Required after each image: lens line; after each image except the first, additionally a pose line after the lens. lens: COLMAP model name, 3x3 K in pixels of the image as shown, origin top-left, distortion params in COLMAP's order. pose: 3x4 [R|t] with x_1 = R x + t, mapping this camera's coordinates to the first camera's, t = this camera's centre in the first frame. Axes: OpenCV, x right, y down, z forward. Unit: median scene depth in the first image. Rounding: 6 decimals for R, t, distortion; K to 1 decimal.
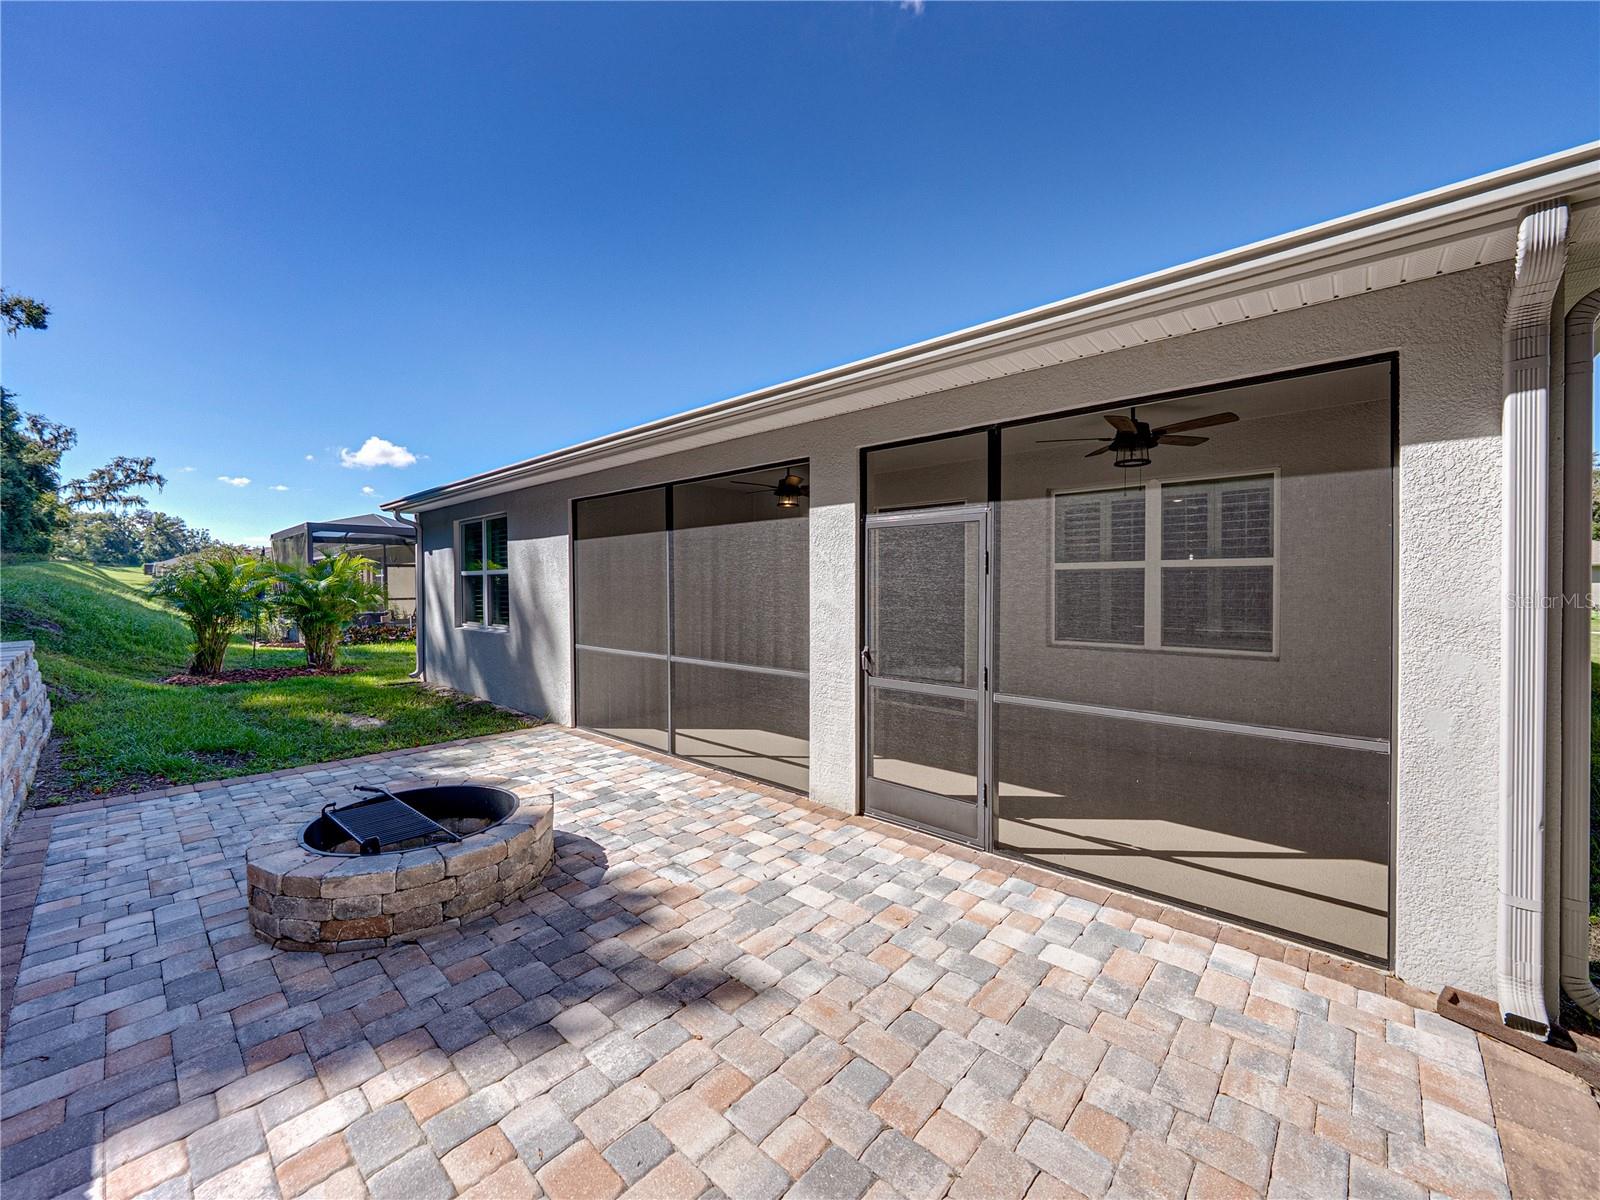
lens RADIAL K [[636.6, 0, 800.0], [0, 636.6, 600.0], [0, 0, 1]] dist [-0.000505, -0.000312]
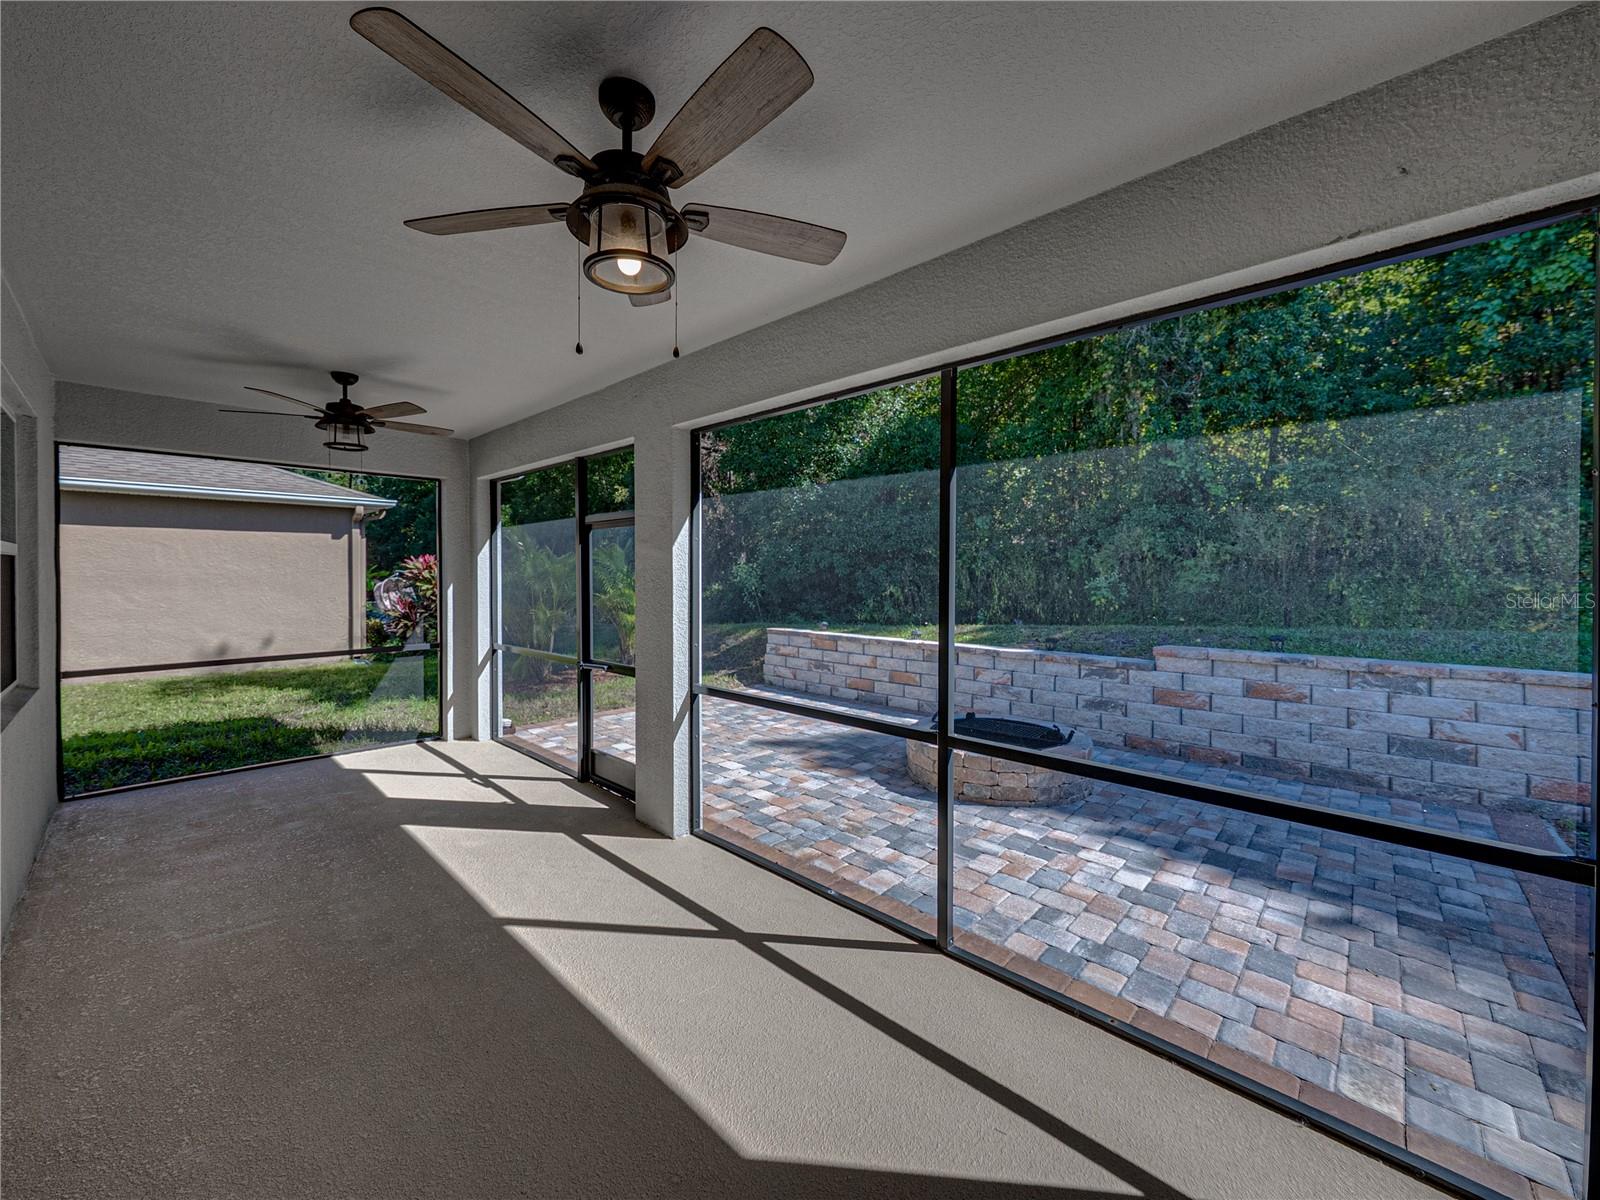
lens RADIAL K [[598.4, 0, 765.9], [0, 598.4, 570.9], [0, 0, 1]] dist [0.000918, 0.000085]
pose [[-0.997687, 0.004059, 0.067847, -0.153121], [0.005671, 0.999706, 0.023582, -0.063478], [-0.067731, 0.023912, -0.997417, 2.176777]]
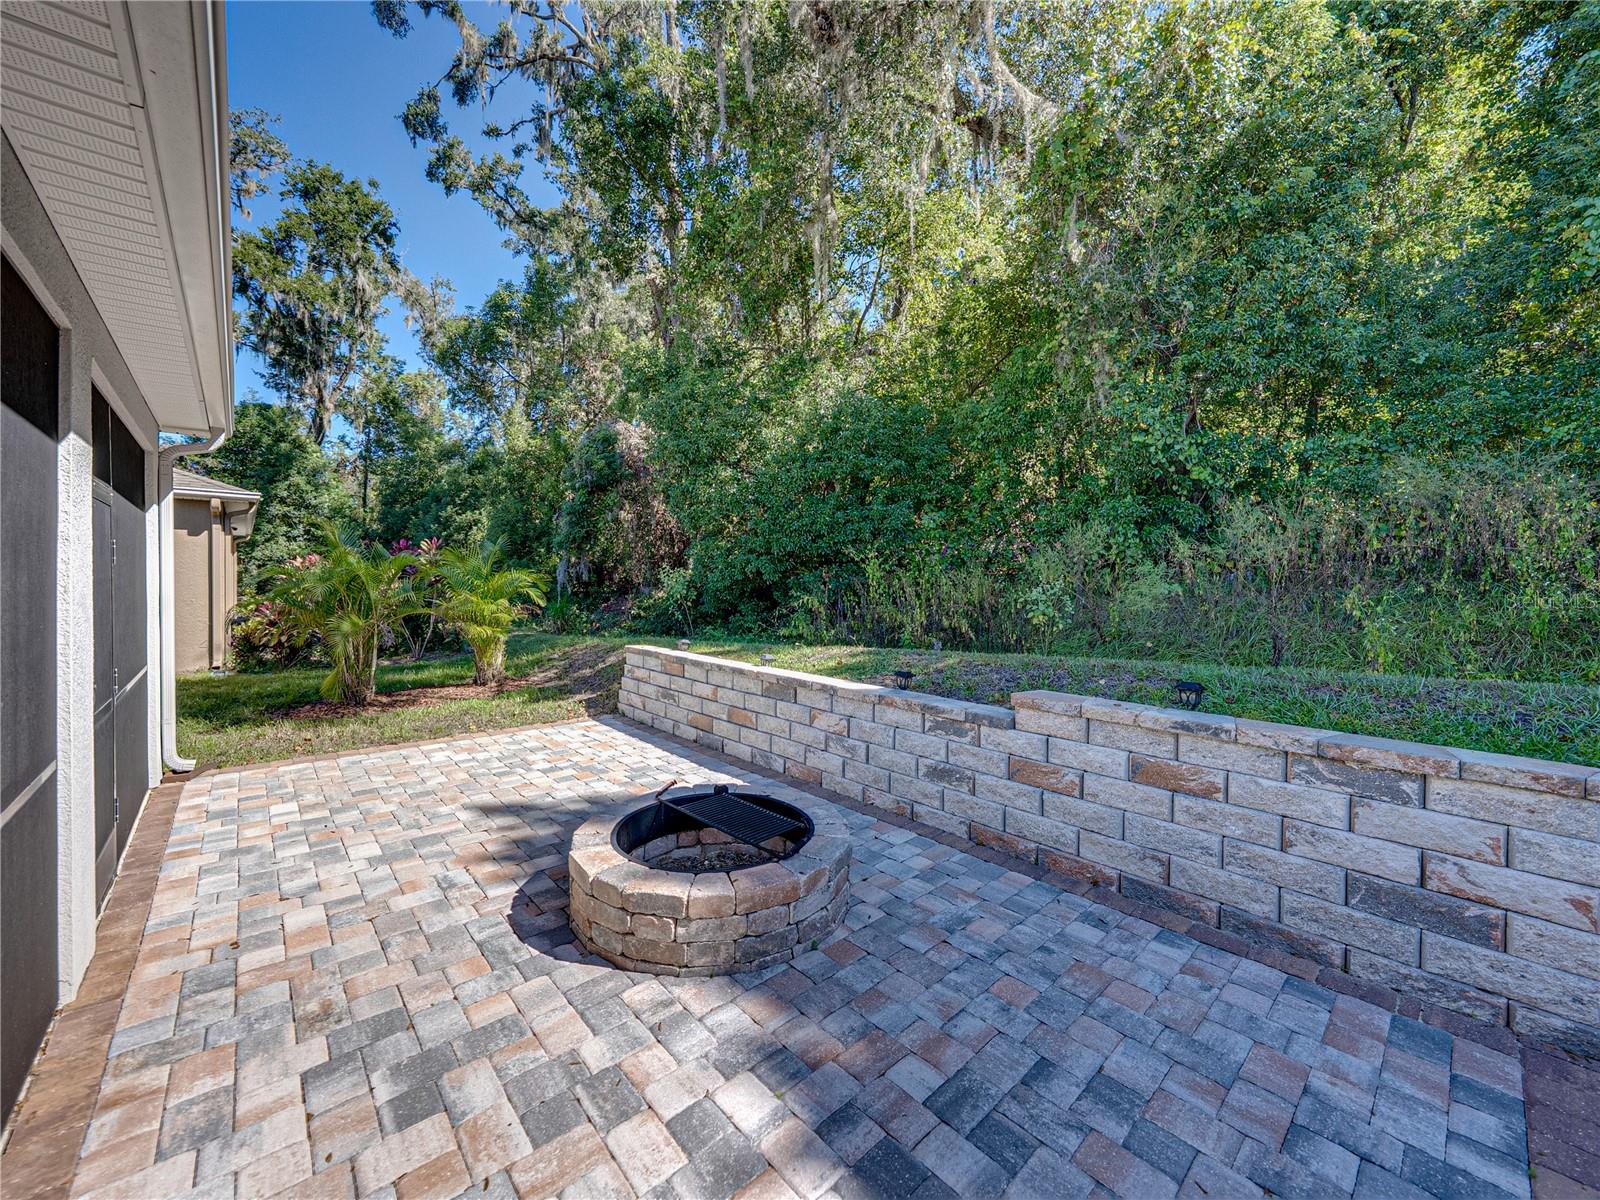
lens RADIAL K [[610.0, 0, 766.8], [0, 610.0, 582.9], [0, 0, 1]] dist [-0.001757, 0.000605]
pose [[-0.990207, -0.007969, 0.139380, -0.726887], [-0.003752, 0.999528, 0.030493, -0.043215], [-0.139558, 0.029672, -0.989769, 1.691577]]
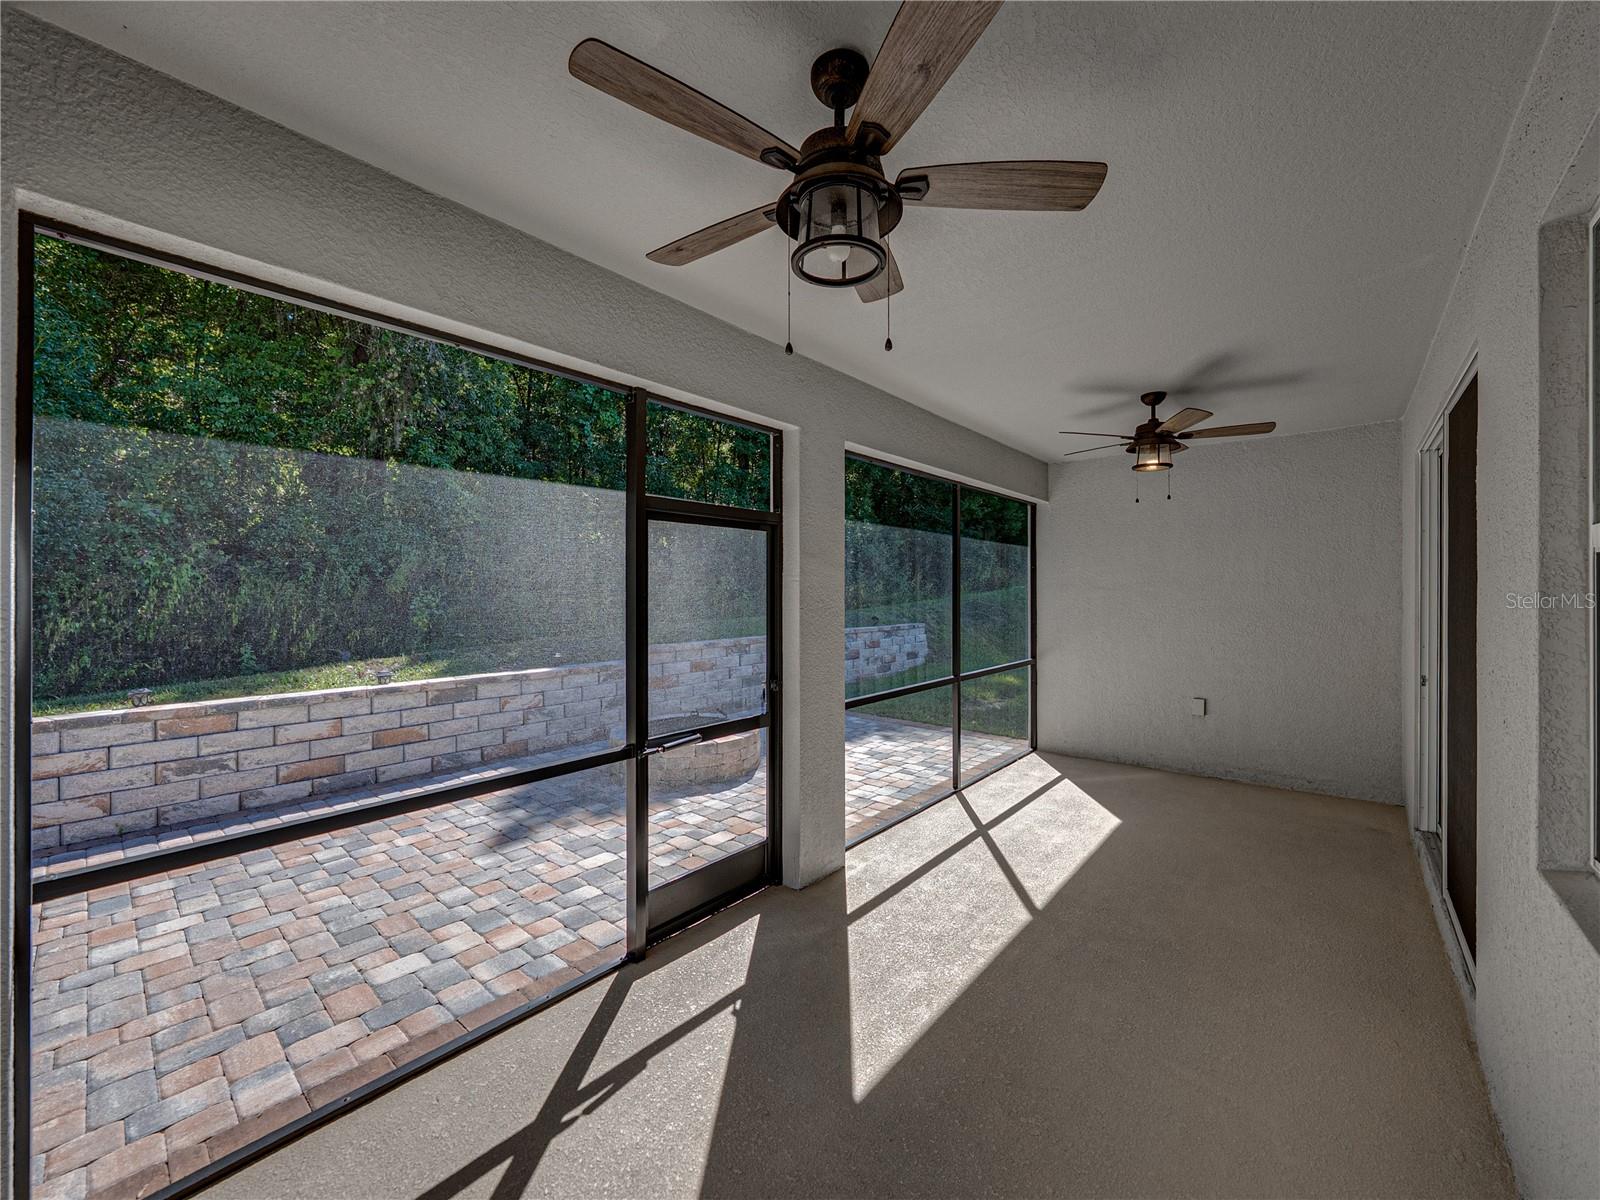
lens RADIAL K [[647.1, 0, 795.5], [0, 647.1, 592.4], [0, 0, 1]] dist [-0.002452, 0.000754]
pose [[-0.002904, 0.008012, -0.999964, 1.047959], [-0.026072, 0.999627, 0.008085, -0.046143], [0.999656, 0.026094, -0.002694, 1.169062]]
